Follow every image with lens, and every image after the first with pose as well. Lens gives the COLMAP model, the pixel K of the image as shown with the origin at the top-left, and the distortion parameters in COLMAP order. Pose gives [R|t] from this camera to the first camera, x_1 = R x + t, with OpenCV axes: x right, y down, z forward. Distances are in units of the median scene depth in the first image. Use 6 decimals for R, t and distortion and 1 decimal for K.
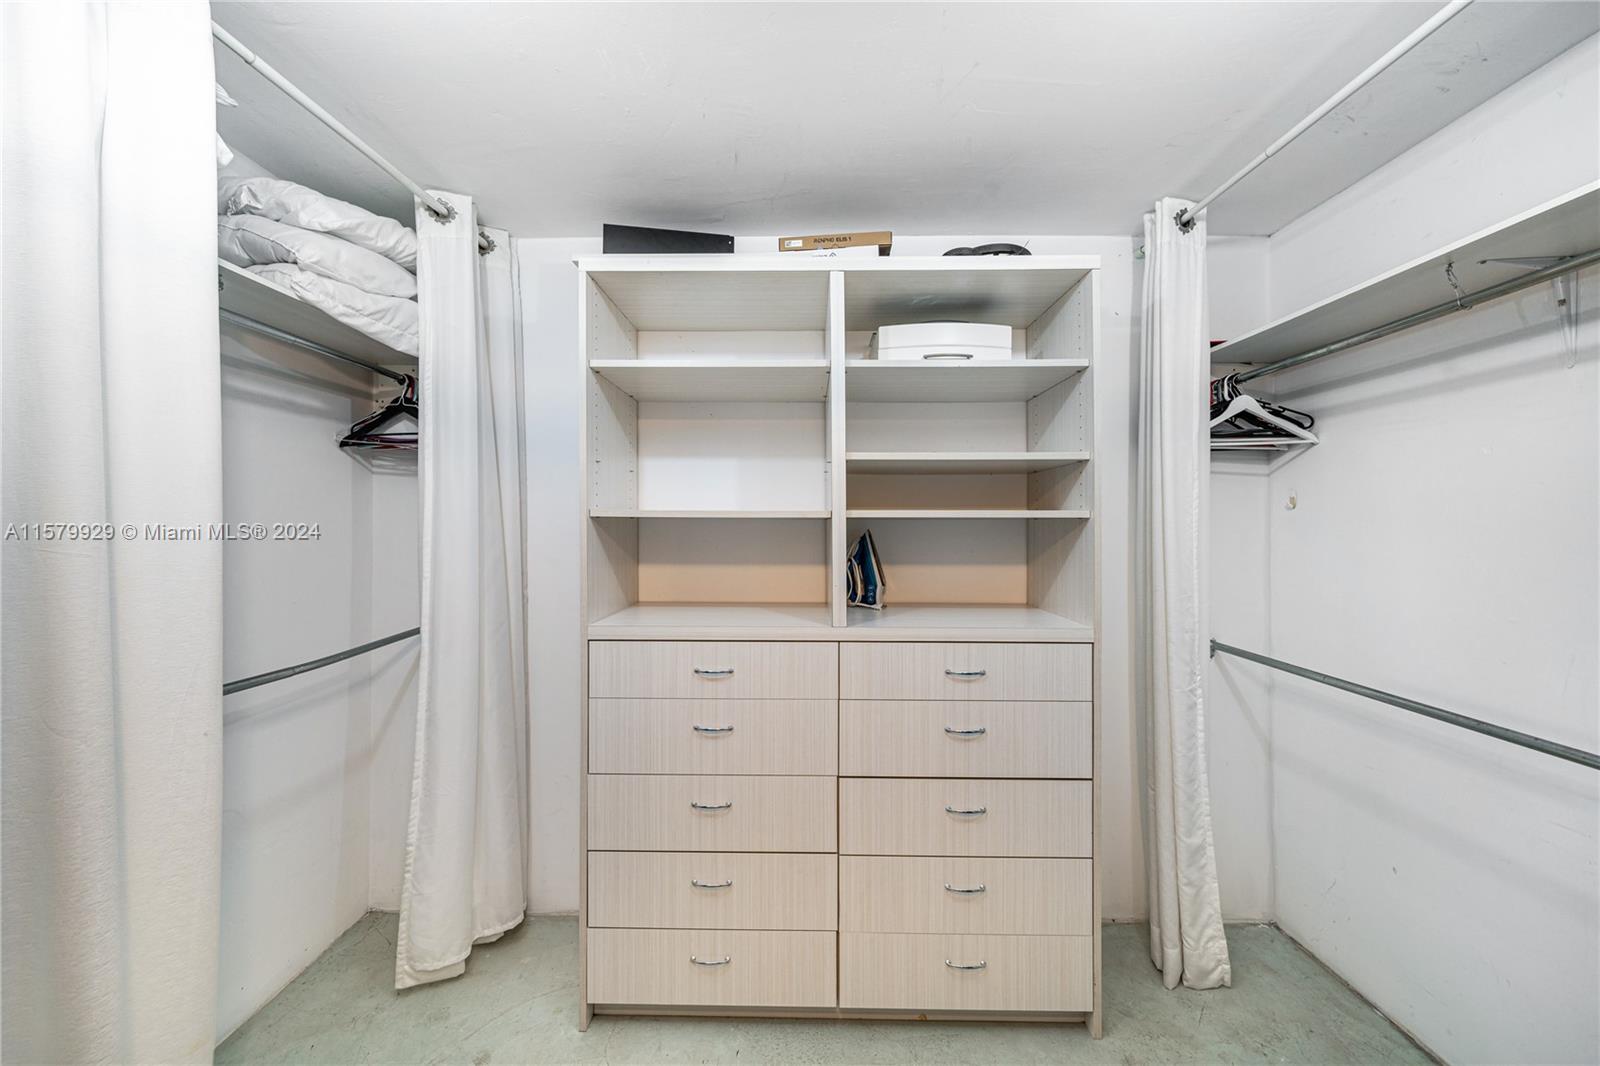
lens RADIAL K [[548.0, 0, 797.7], [0, 548.0, 522.0], [0, 0, 1]] dist [-0.000454, 0.000146]
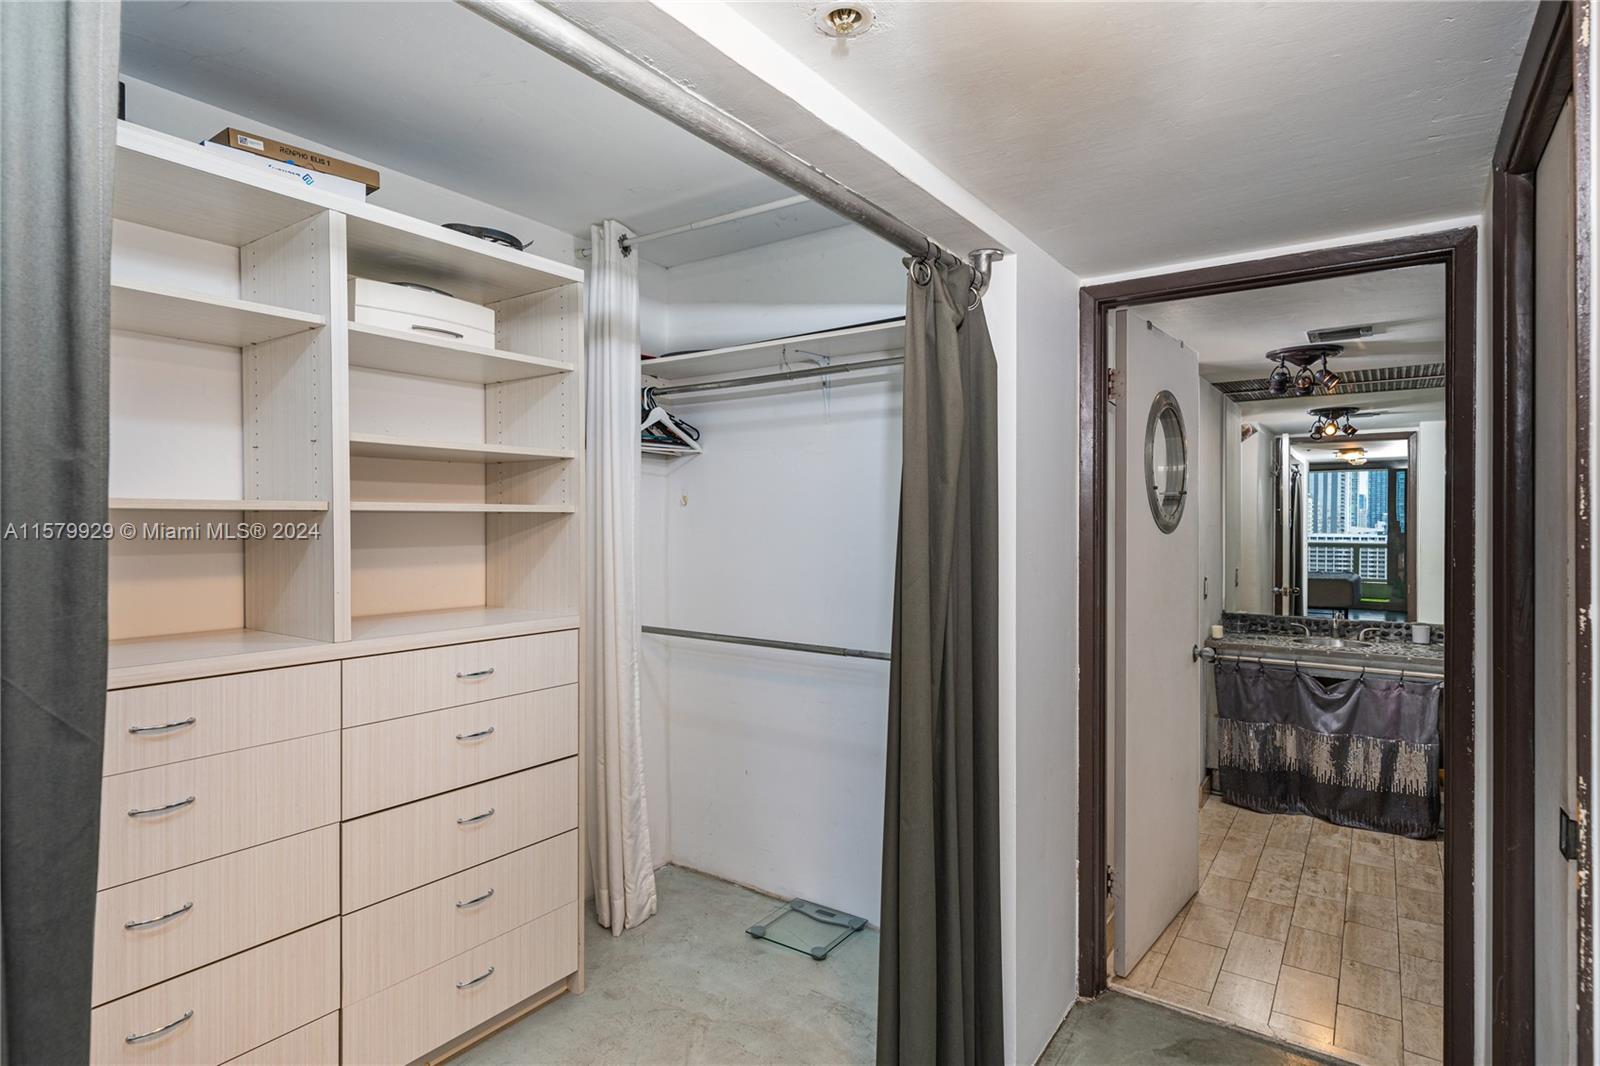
lens RADIAL K [[842.0, 0, 777.3], [0, 842.0, 528.7], [0, 0, 1]] dist [0.002752, -0.000312]
pose [[0.578313, -0.010134, 0.815752, -0.520584], [0.000042, 0.999923, 0.012392, 0.003972], [-0.815815, -0.007133, 0.578269, -0.247300]]
